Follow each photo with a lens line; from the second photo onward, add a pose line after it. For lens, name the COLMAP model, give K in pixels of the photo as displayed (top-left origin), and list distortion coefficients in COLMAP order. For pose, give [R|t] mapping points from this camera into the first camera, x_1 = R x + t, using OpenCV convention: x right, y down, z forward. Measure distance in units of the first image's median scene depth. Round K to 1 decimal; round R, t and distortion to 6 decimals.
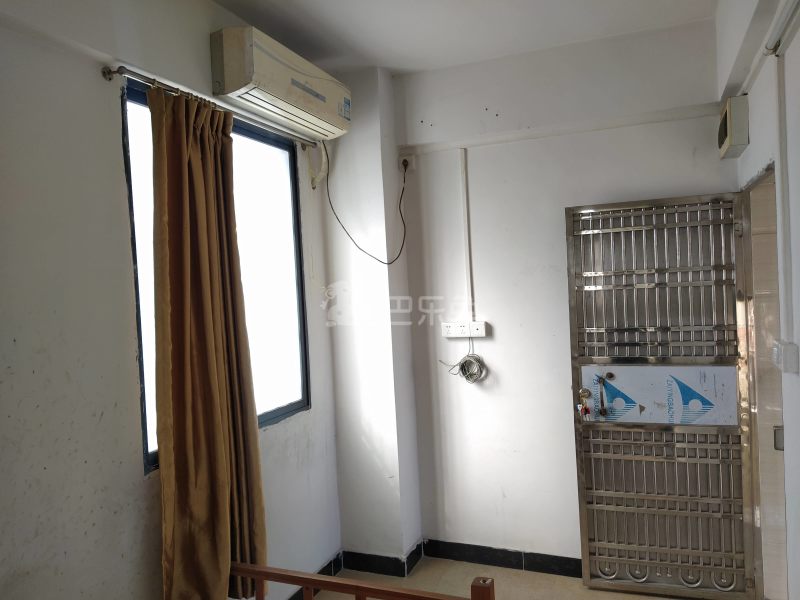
lens RADIAL K [[595.8, 0, 397.2], [0, 595.8, 306.5], [0, 0, 1]] dist [0.052505, -0.055914]
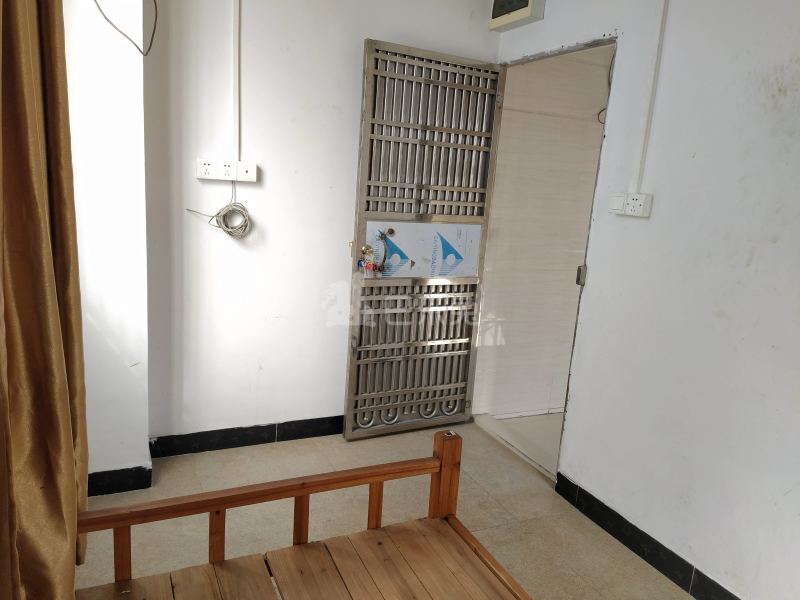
lens RADIAL K [[595.8, 0, 405.5], [0, 595.8, 301.0], [0, 0, 1]] dist [0.052505, -0.055914]
pose [[0.662163, -0.057486, 0.747151, -0.359072], [-0.083716, 0.985137, 0.149990, 0.075866], [-0.744669, -0.161866, 0.647509, 0.314721]]
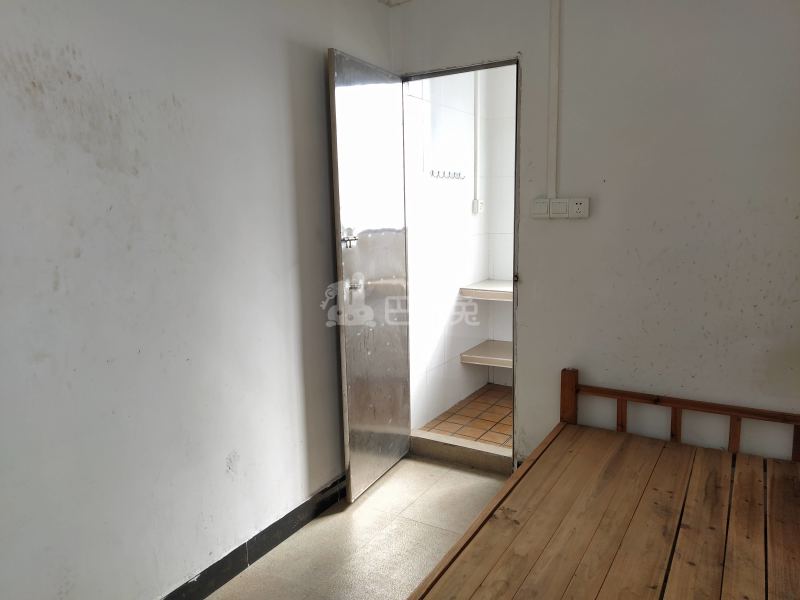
lens RADIAL K [[595.8, 0, 399.5], [0, 595.8, 309.5], [0, 0, 1]] dist [0.052505, -0.055914]
pose [[-0.987035, 0.048431, 0.153023, -0.035796], [0.077325, 0.978941, 0.188934, 0.043591], [-0.140650, 0.198317, -0.969994, 0.940733]]
